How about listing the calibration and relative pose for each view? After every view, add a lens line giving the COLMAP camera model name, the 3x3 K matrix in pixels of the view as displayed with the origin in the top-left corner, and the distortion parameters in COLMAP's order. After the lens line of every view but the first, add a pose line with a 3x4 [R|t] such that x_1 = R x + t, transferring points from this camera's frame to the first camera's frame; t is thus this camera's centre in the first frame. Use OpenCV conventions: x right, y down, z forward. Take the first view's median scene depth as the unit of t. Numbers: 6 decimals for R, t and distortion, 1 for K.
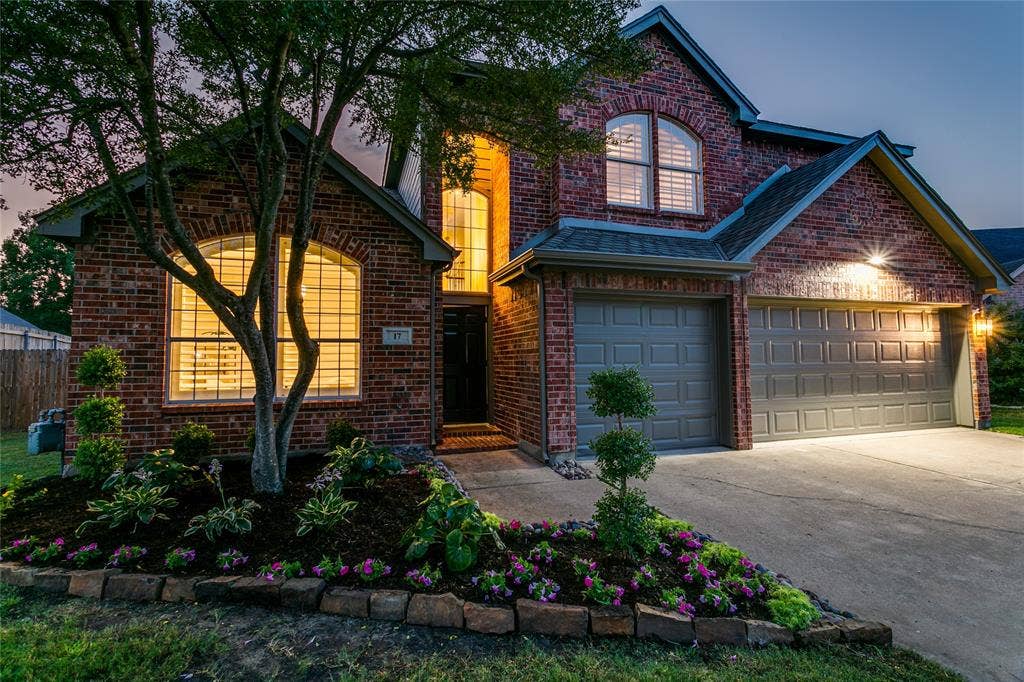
lens RADIAL K [[491.7, 0, 509.2], [0, 491.7, 332.3], [0, 0, 1]] dist [0.002690, 0.000313]
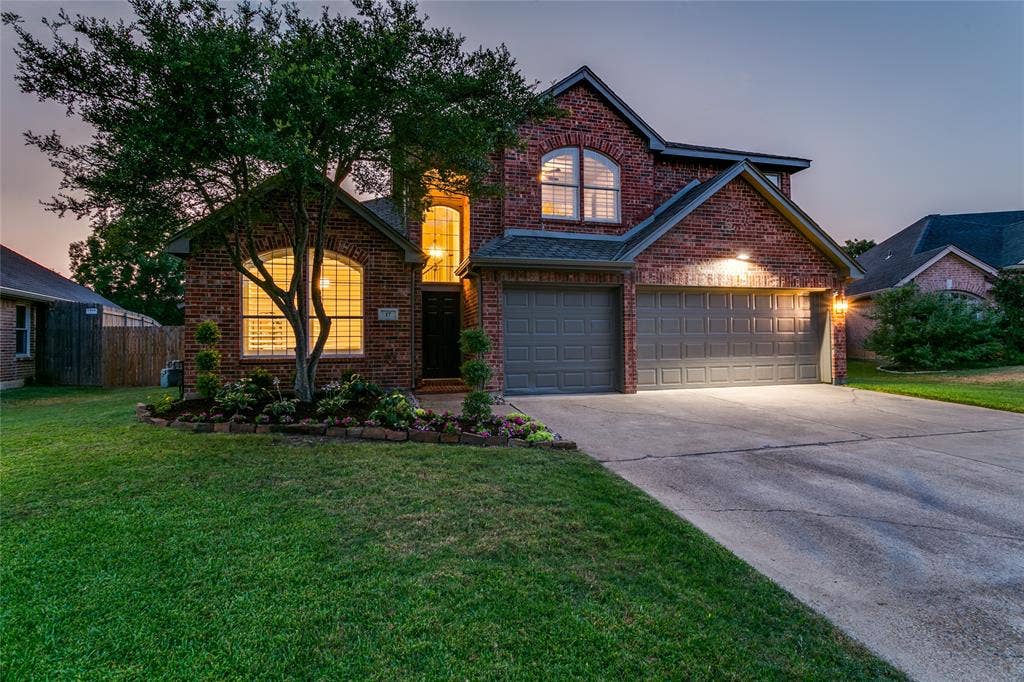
lens RADIAL K [[493.5, 0, 509.3], [0, 493.5, 334.2], [0, 0, 1]] dist [-0.000441, 0.000241]
pose [[0.997737, -0.001149, -0.067221, 0.218847], [0.003916, 0.999150, 0.041040, 0.007281], [0.067117, -0.041210, 0.996894, -0.423354]]
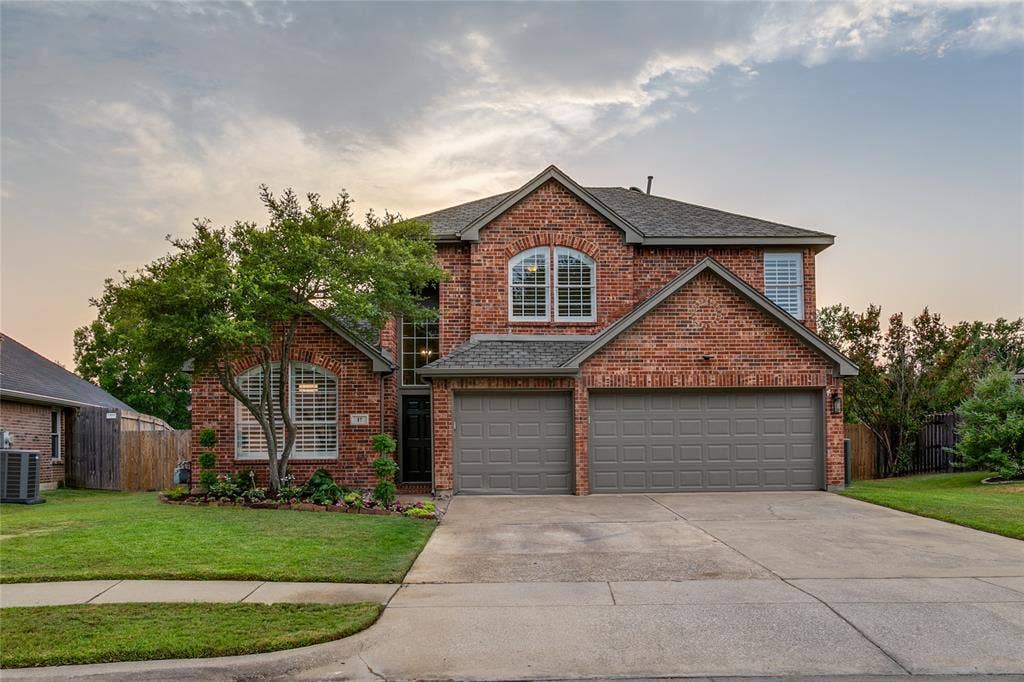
lens RADIAL K [[856.6, 0, 528.3], [0, 856.6, 446.0], [0, 0, 1]] dist [-0.010292, -0.004363]
pose [[0.959898, -0.001789, -0.280342, 1.003782], [0.016891, 0.998532, 0.051465, -0.037961], [0.279839, -0.054137, 0.958519, -1.410924]]
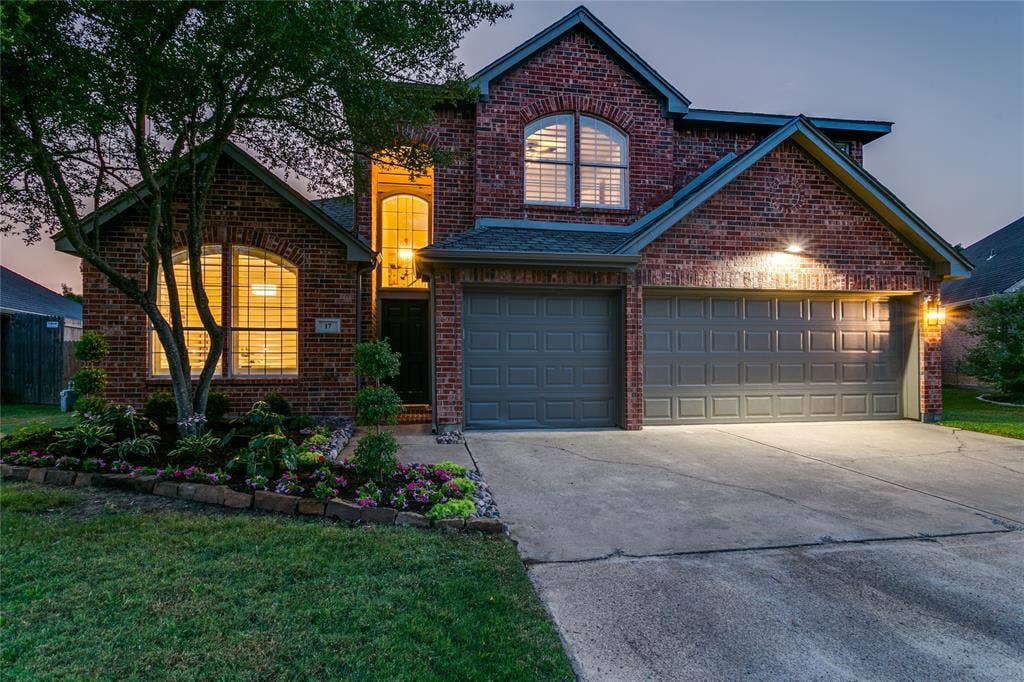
lens RADIAL K [[505.9, 0, 486.1], [0, 505.9, 358.4], [0, 0, 1]] dist [0.002119, 0.000304]
pose [[0.984560, 0.006442, -0.174927, 0.341770], [0.002858, 0.998598, 0.052863, 0.021105], [0.175022, -0.052546, 0.983161, -0.135117]]
